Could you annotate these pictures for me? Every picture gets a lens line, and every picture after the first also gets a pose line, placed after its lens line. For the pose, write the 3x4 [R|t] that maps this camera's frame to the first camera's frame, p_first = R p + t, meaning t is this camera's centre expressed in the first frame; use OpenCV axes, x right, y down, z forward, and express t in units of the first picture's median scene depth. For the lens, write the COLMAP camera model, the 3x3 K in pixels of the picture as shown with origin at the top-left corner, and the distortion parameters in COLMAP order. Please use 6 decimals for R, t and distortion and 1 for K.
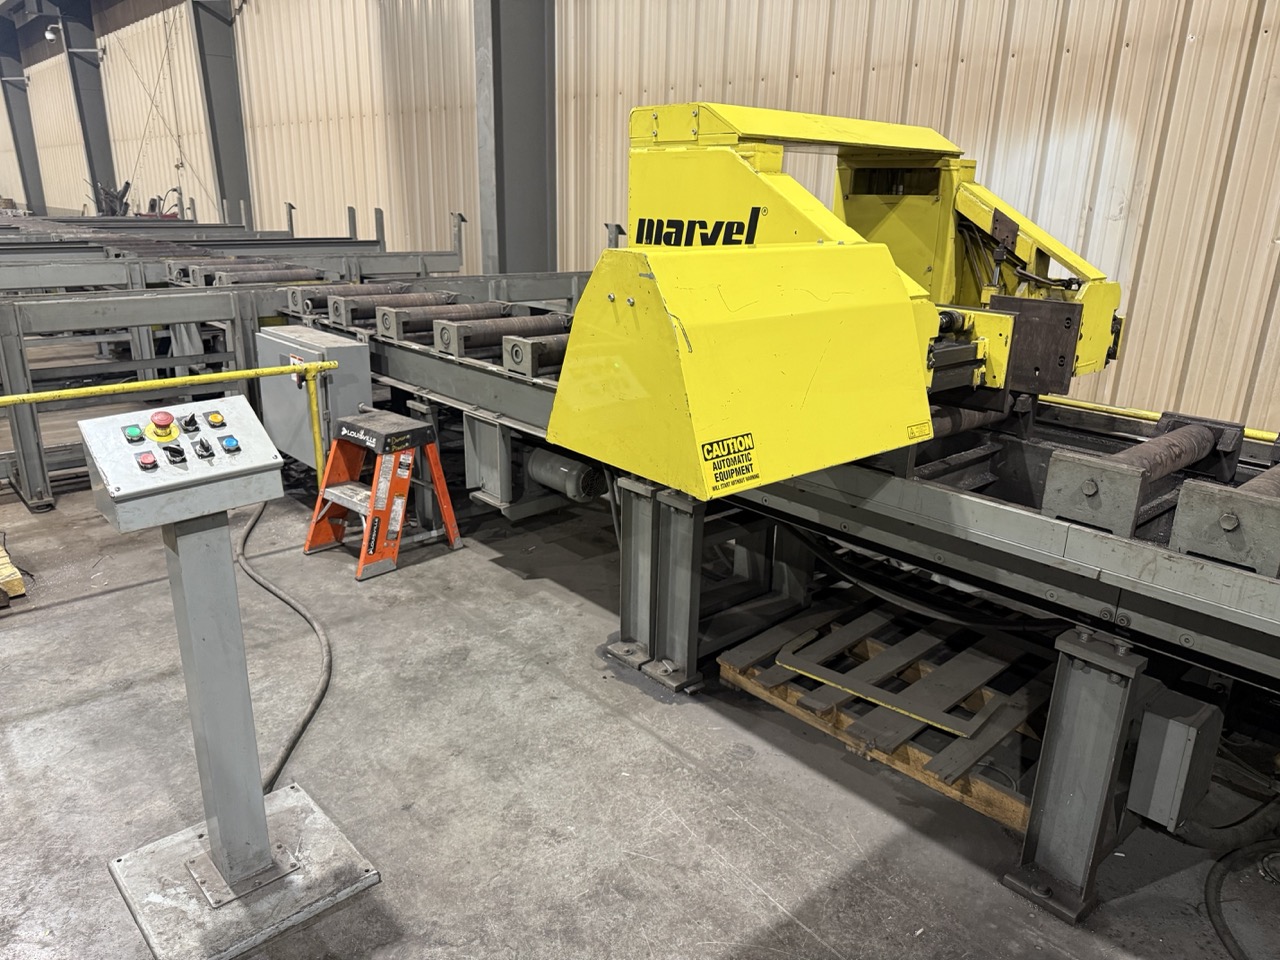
lens RADIAL K [[894.2, 0, 640.0], [0, 894.2, 480.0], [0, 0, 1]] dist [0.077521, -0.081666]
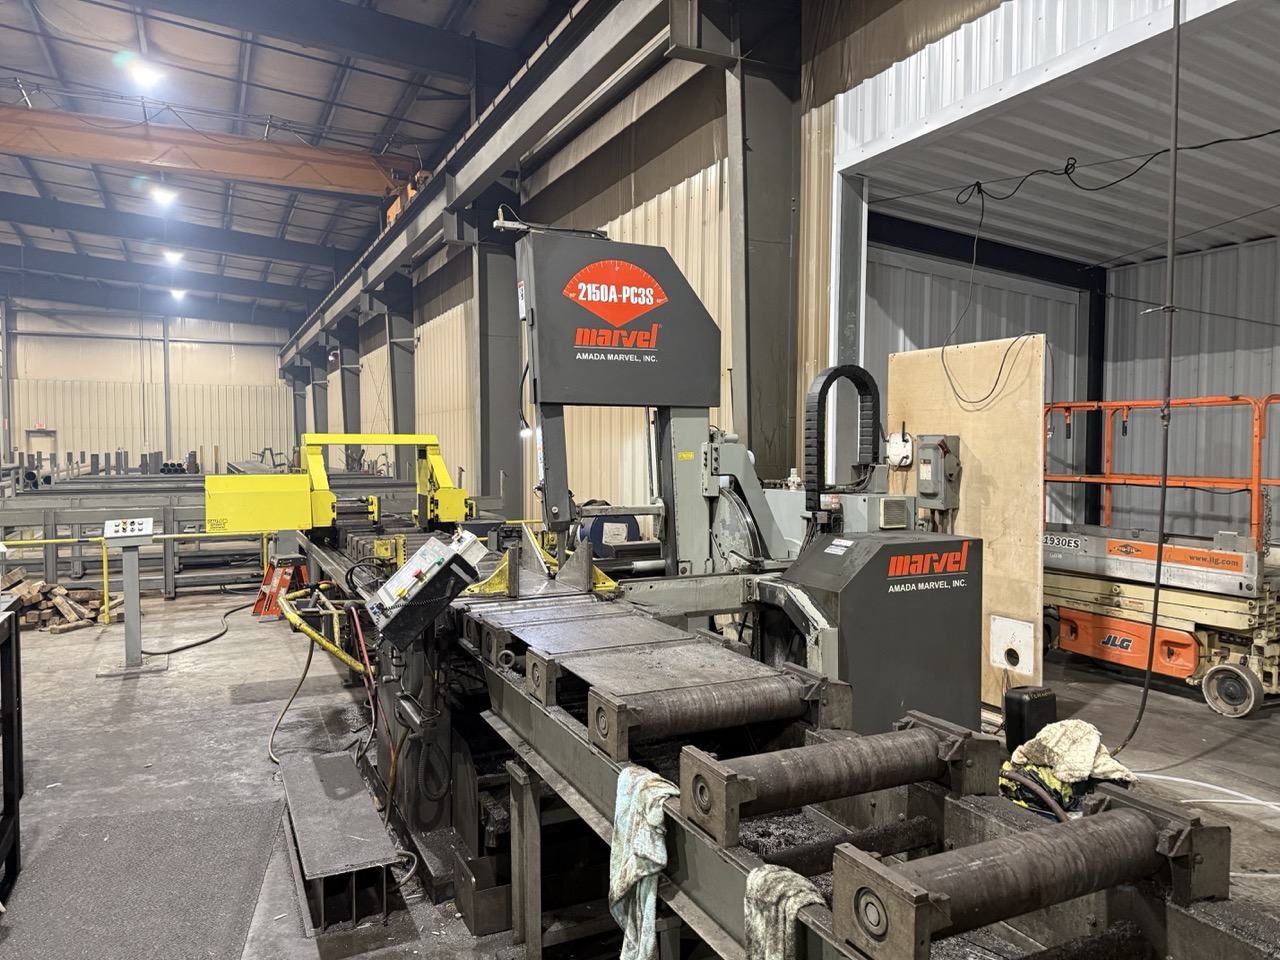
lens RADIAL K [[898.6, 0, 640.0], [0, 898.6, 480.0], [0, 0, 1]] dist [0.103722, -0.148087]
pose [[0.960367, -0.010208, -0.278553, 1.506262], [-0.064096, 0.964462, -0.256328, 0.351386], [0.271271, 0.264023, 0.925583, -1.161519]]
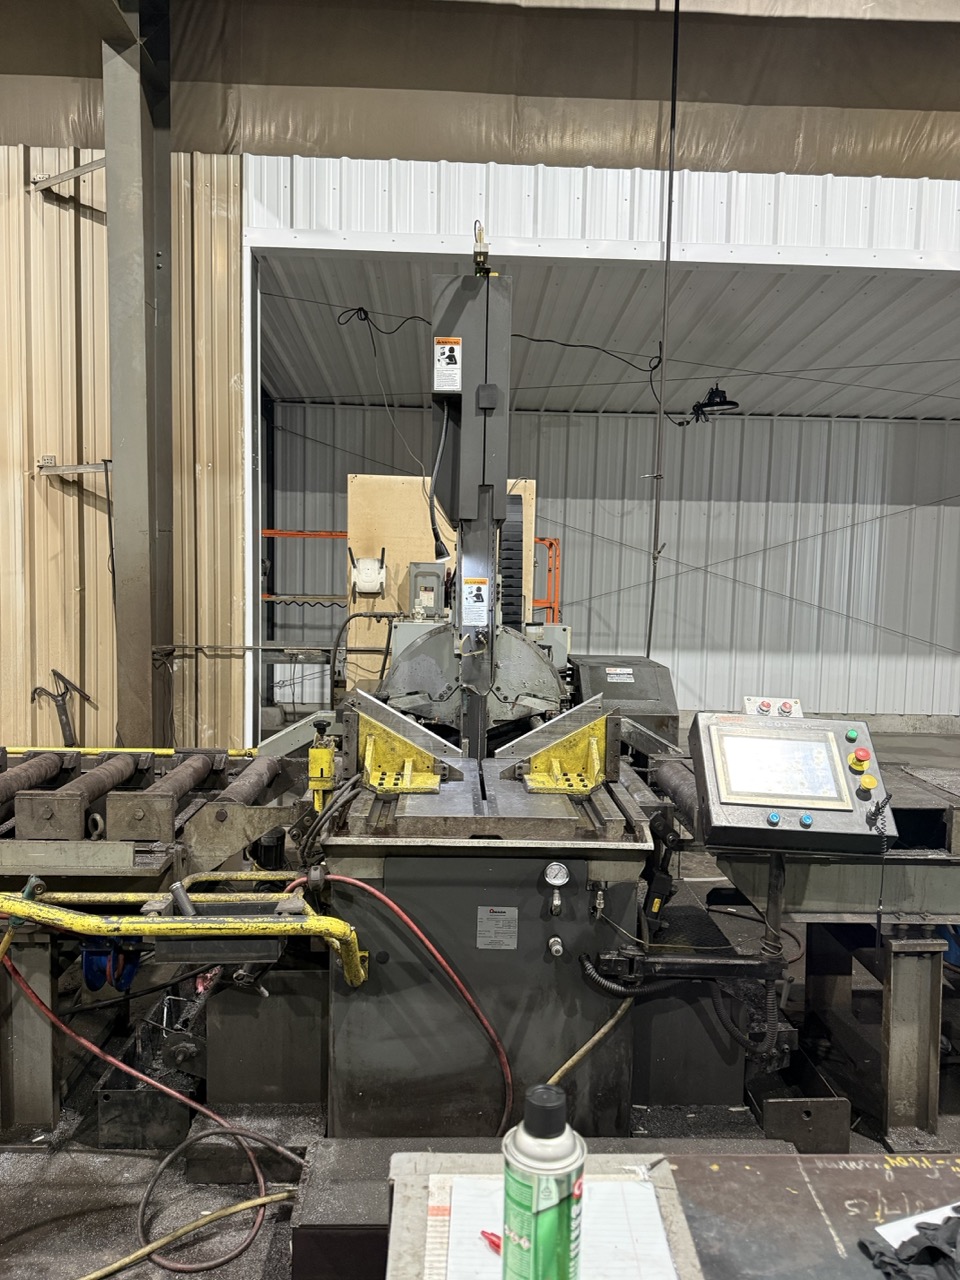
lens RADIAL K [[896.1, 0, 475.9], [0, 896.1, 637.0], [0, 0, 1]] dist [0.135537, -0.200763]
pose [[0.643898, -0.063875, 0.762440, 0.189699], [0.220446, 0.969739, -0.104930, 0.121506], [-0.732665, 0.235641, 0.638494, -0.552277]]
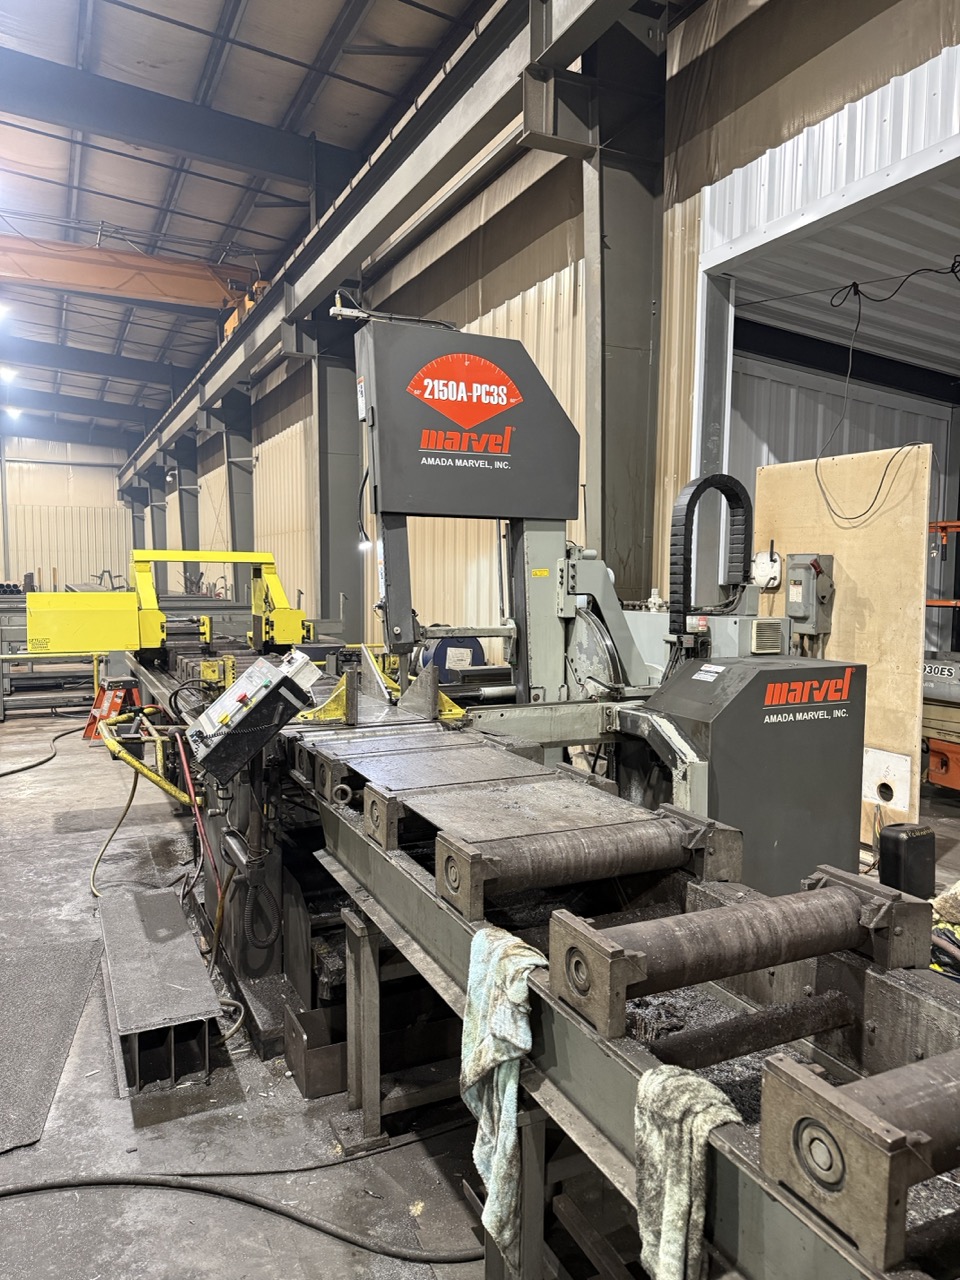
lens RADIAL K [[898.6, 0, 477.3], [0, 898.6, 639.3], [0, 0, 1]] dist [0.103722, -0.148087]
pose [[0.959155, 0.007644, -0.282779, 1.460362], [-0.073123, 0.972360, -0.221741, 0.334126], [0.273268, 0.233362, 0.933202, -1.049521]]
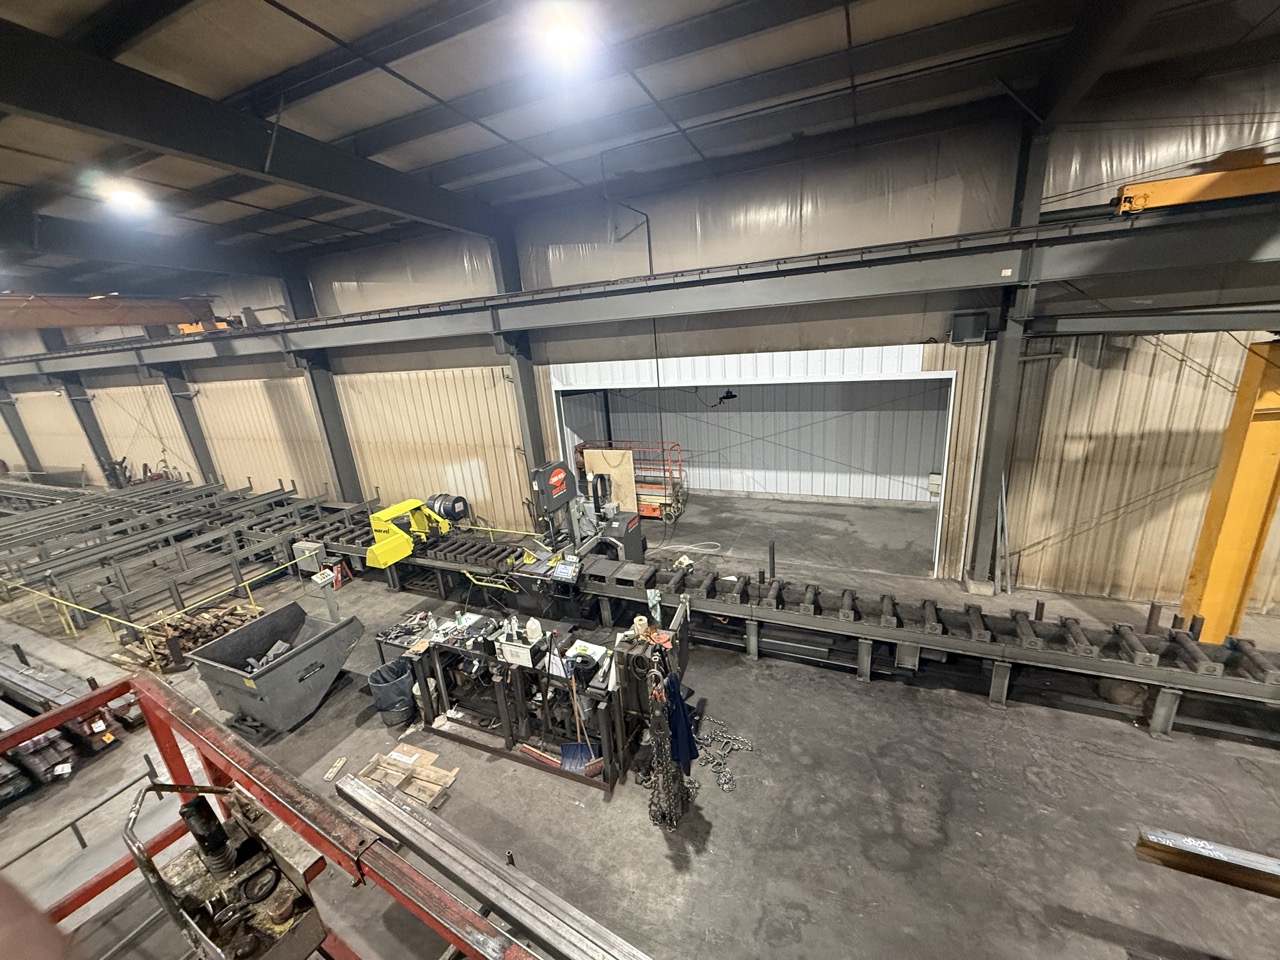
lens RADIAL K [[512.6, 0, 640.0], [0, 512.6, 480.0], [0, 0, 1]] dist [-0.001412, -0.000134]
pose [[0.906362, -0.209812, 0.366725, 0.408653], [0.217437, 0.975850, 0.020910, -0.233627], [-0.362256, 0.060787, 0.930094, -2.939041]]
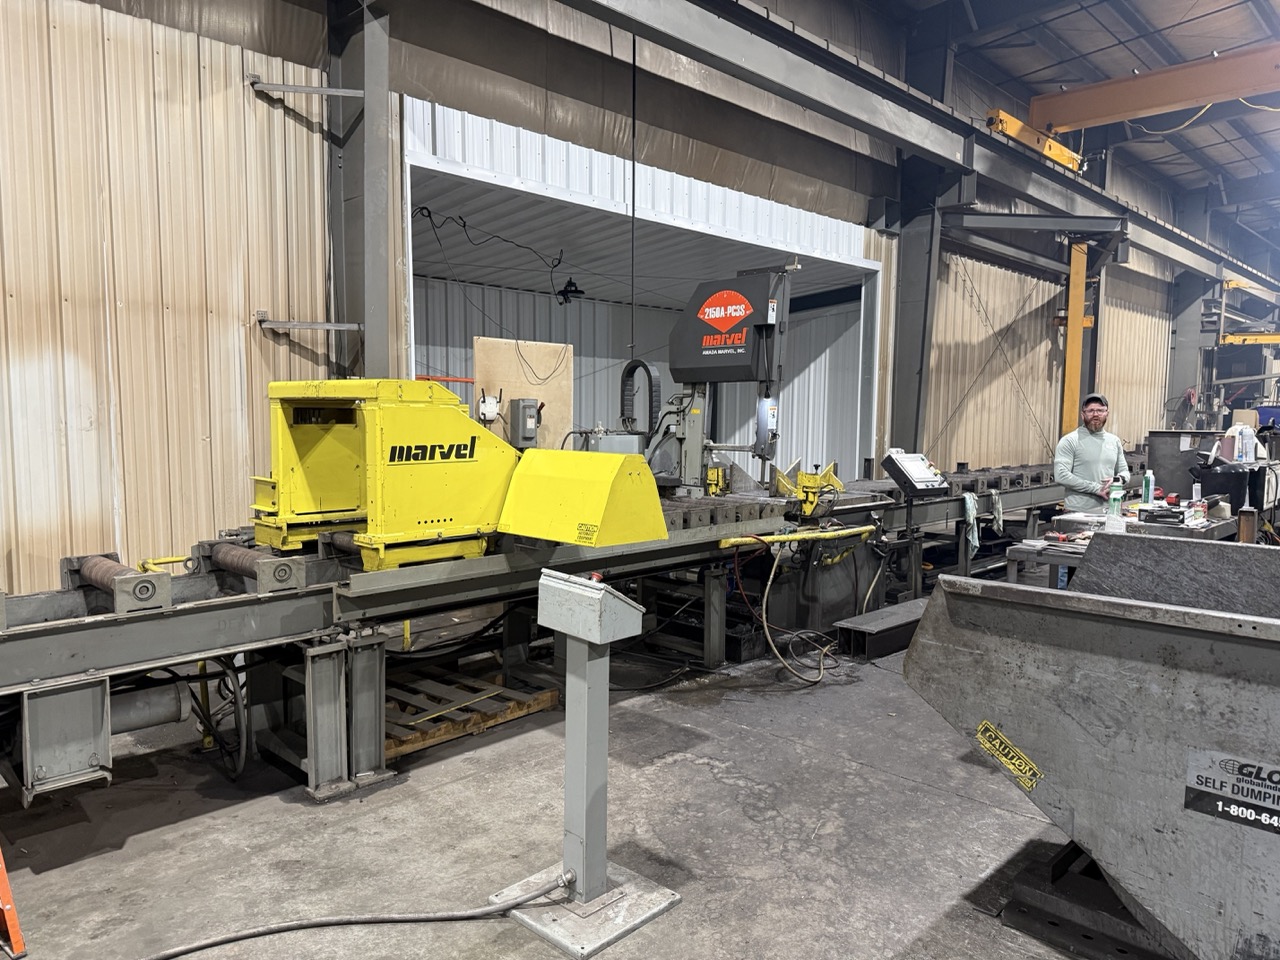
lens RADIAL K [[898.6, 0, 640.0], [0, 898.6, 480.0], [0, 0, 1]] dist [0.103722, -0.148087]
pose [[-0.068961, -0.100490, 0.992545, -1.233666], [0.289139, 0.950197, 0.116291, -0.230882], [-0.954800, 0.295004, -0.036471, 0.526550]]
